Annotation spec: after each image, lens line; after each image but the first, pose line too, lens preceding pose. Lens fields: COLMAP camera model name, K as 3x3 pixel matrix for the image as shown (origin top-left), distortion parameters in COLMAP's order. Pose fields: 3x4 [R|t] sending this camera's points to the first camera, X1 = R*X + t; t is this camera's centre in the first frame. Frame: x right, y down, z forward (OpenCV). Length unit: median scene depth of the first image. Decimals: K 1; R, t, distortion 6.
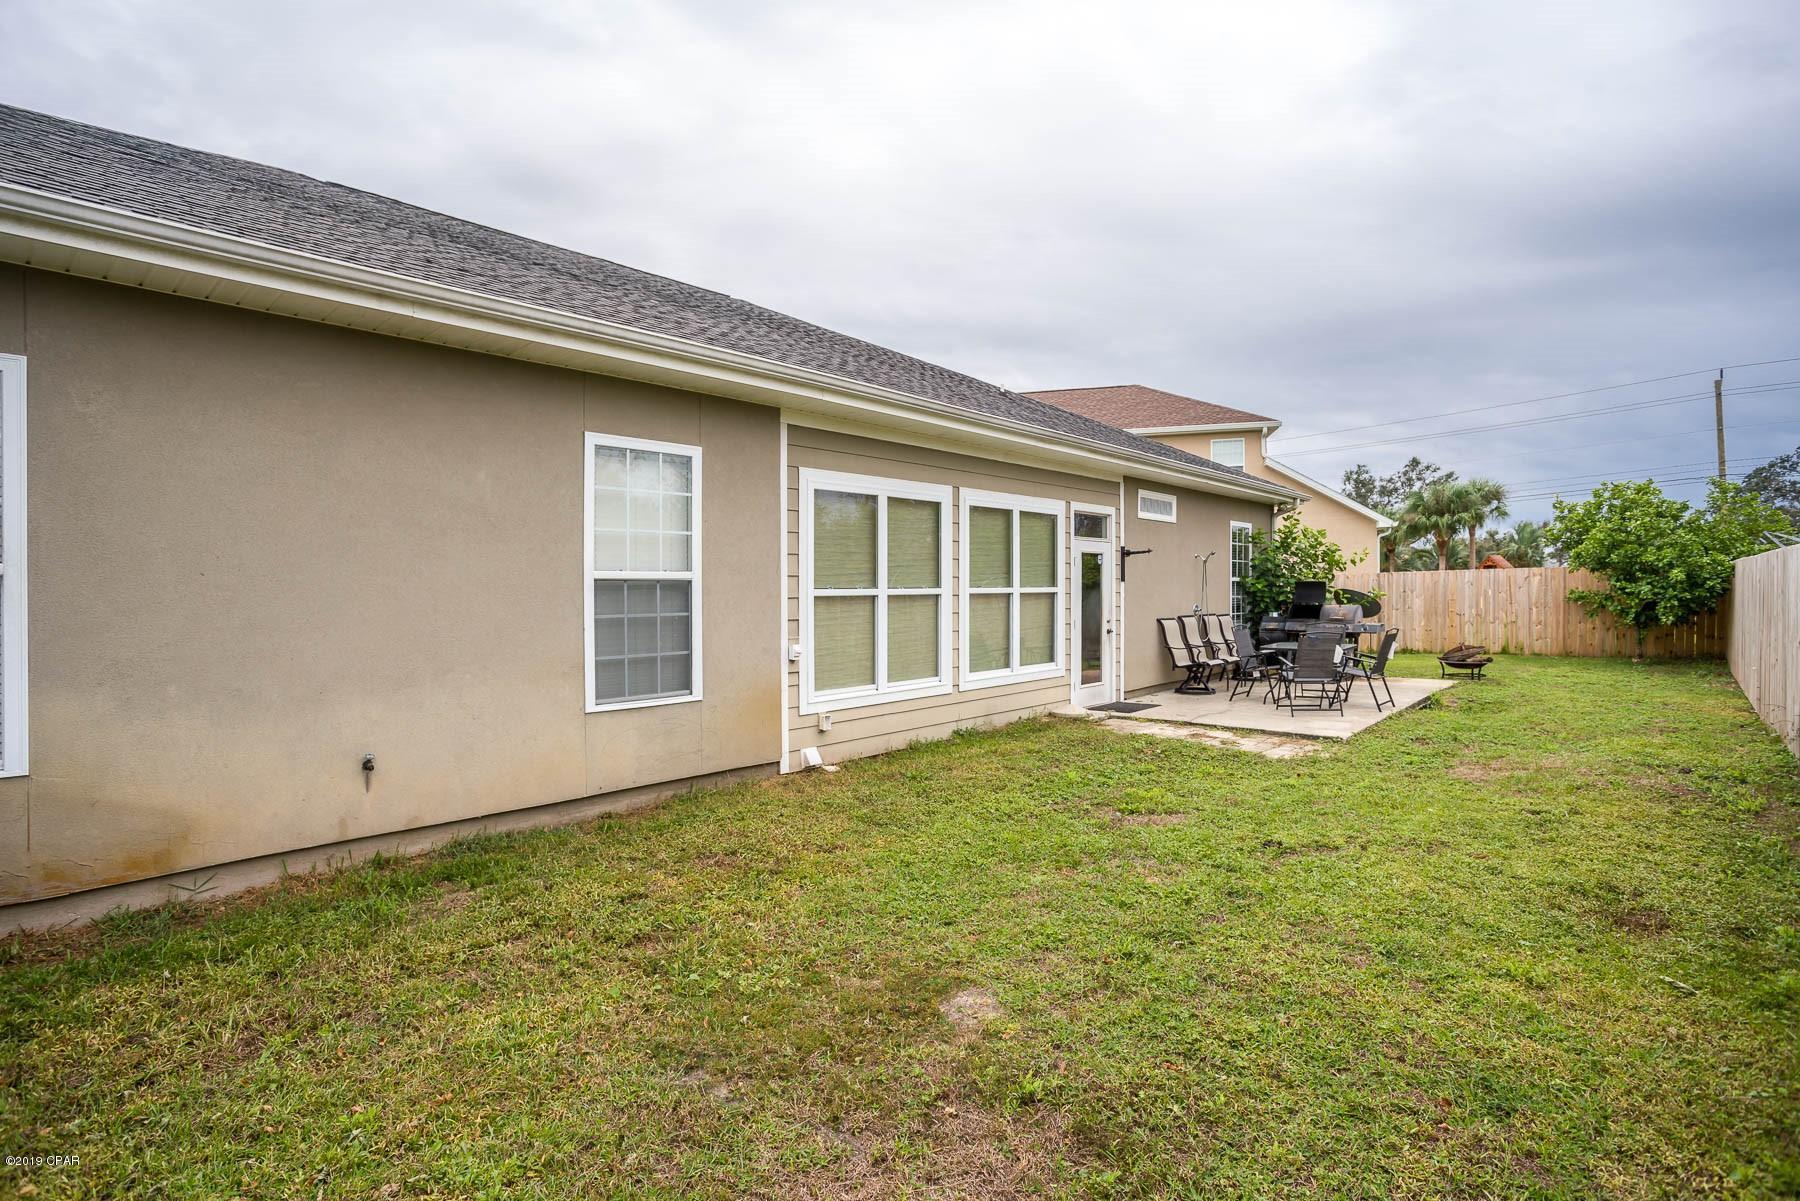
lens RADIAL K [[897.4, 0, 912.3], [0, 897.4, 612.2], [0, 0, 1]] dist [-0.025014, 0.001559]
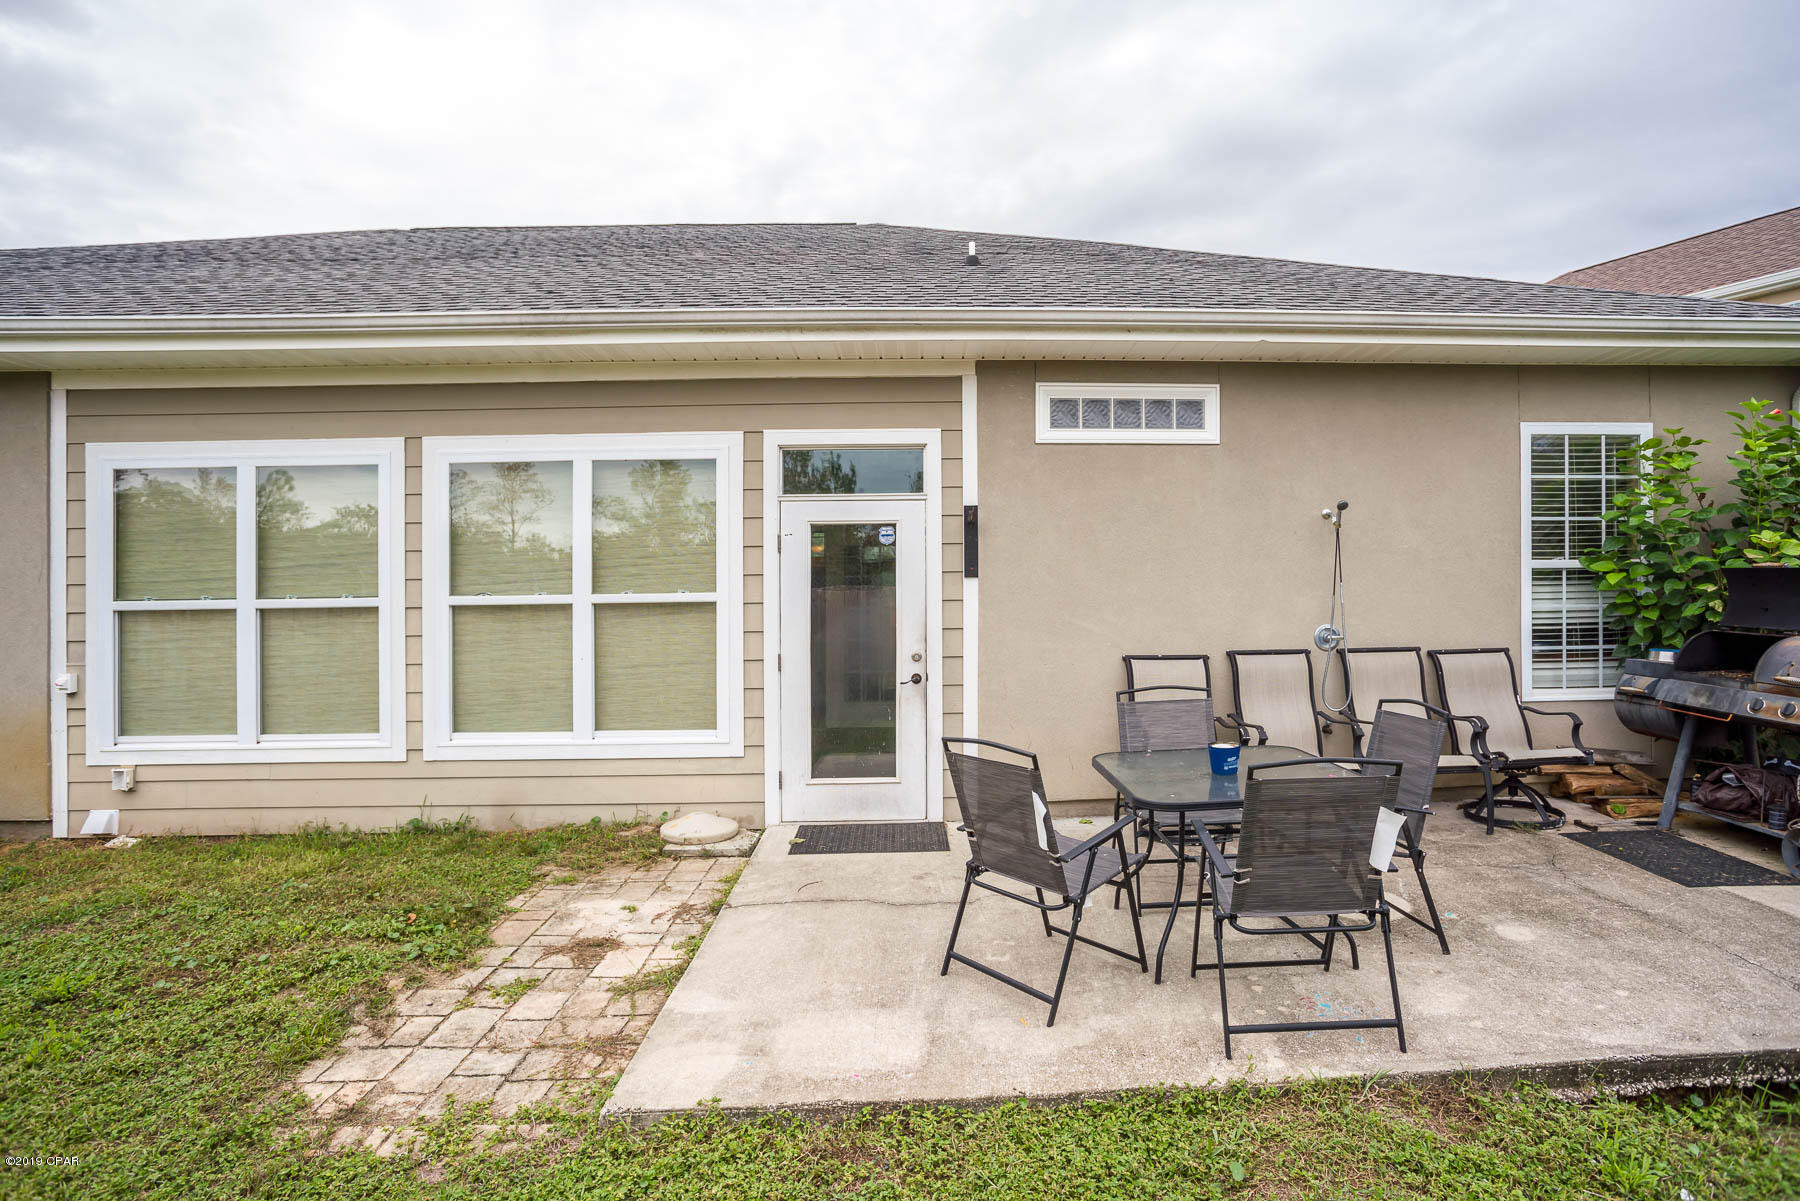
lens RADIAL K [[897.4, 0, 901.5], [0, 897.4, 610.8], [0, 0, 1]] dist [-0.025014, 0.001559]
pose [[0.671811, 0.008135, -0.740678, 0.639549], [-0.009679, 0.999951, 0.002203, -0.018630], [0.740660, 0.005689, 0.671856, 0.715718]]
